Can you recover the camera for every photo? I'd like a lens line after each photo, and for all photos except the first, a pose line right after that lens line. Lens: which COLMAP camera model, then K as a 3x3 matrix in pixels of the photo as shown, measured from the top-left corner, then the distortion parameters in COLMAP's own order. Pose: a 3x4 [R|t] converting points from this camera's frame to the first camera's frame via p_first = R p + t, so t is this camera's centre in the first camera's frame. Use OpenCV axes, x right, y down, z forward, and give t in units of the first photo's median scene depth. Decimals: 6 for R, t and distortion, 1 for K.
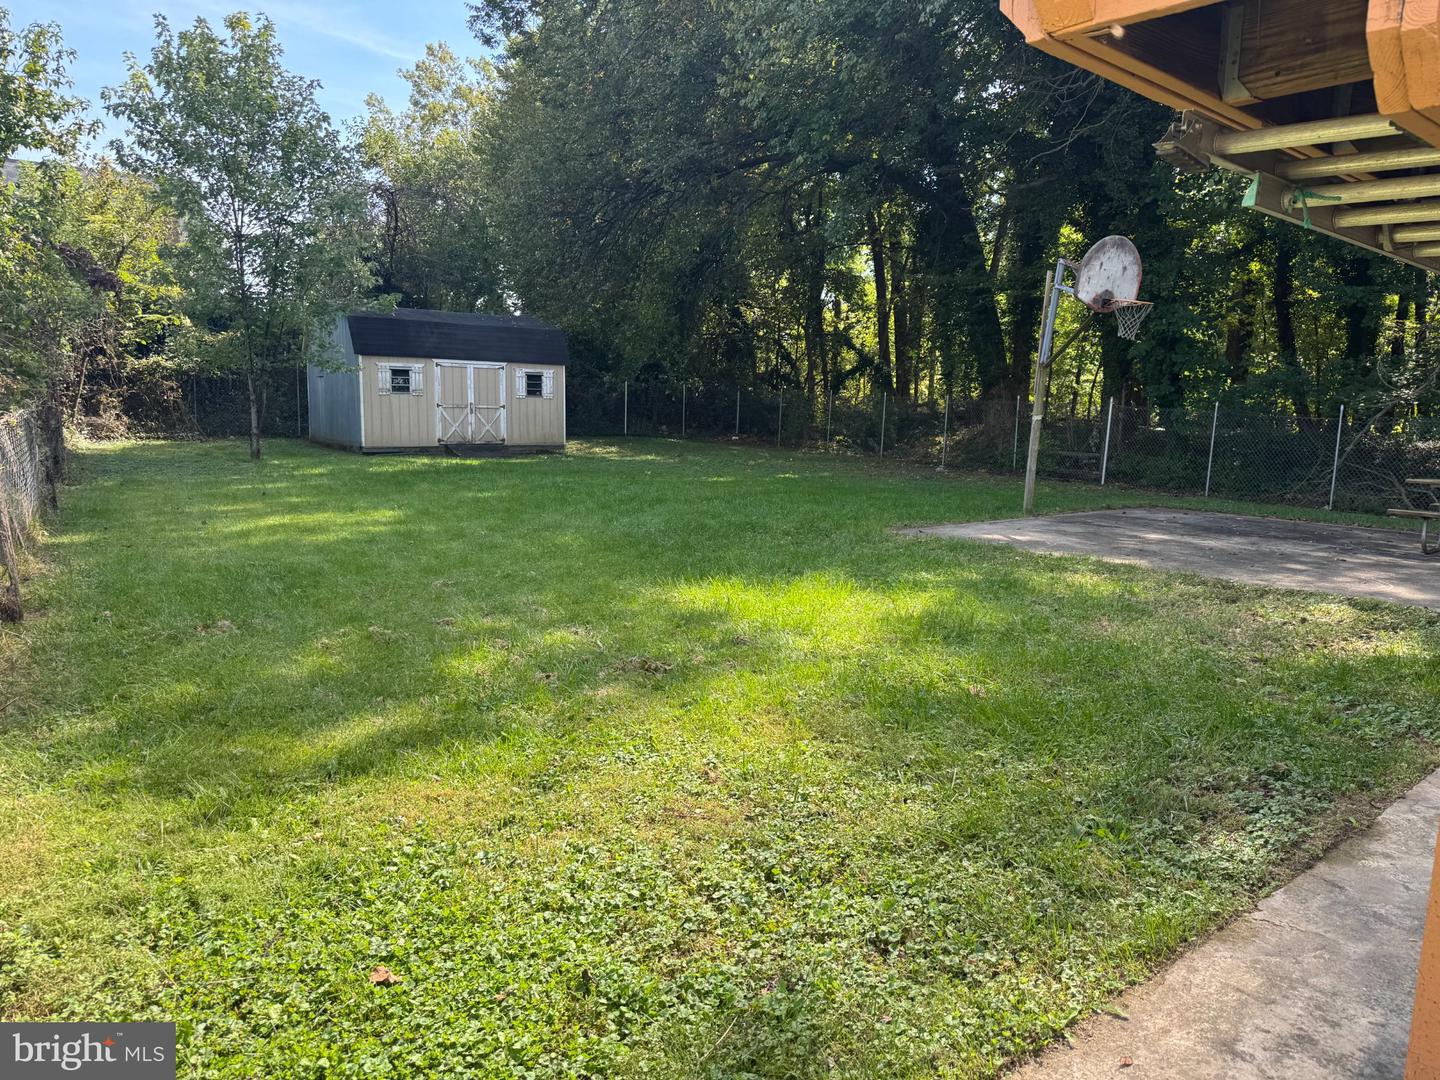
lens RADIAL K [[1031.6, 0, 720.0], [0, 1031.6, 540.0], [0, 0, 1]] dist [0.000159, -0.003644]
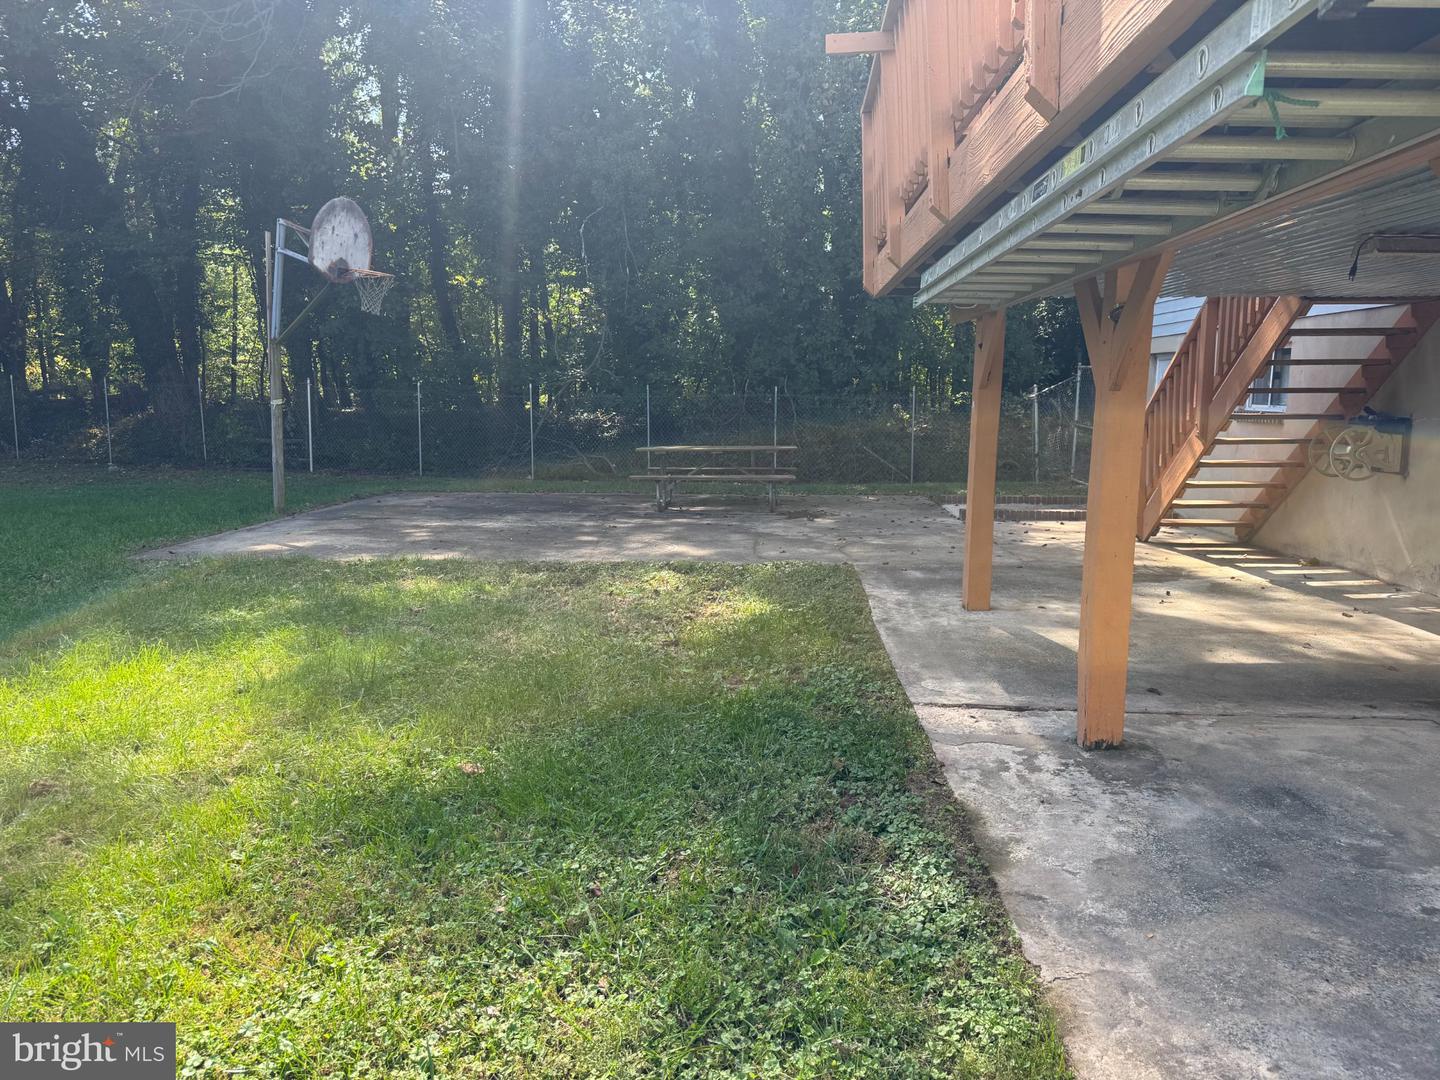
lens RADIAL K [[1007.9, 0, 751.2], [0, 1007.9, 536.4], [0, 0, 1]] dist [0.065764, -0.116696]
pose [[0.685791, -0.122490, 0.717417, -0.075171], [0.110688, 0.991822, 0.063533, -0.028187], [-0.719333, 0.035839, 0.693741, 0.212729]]
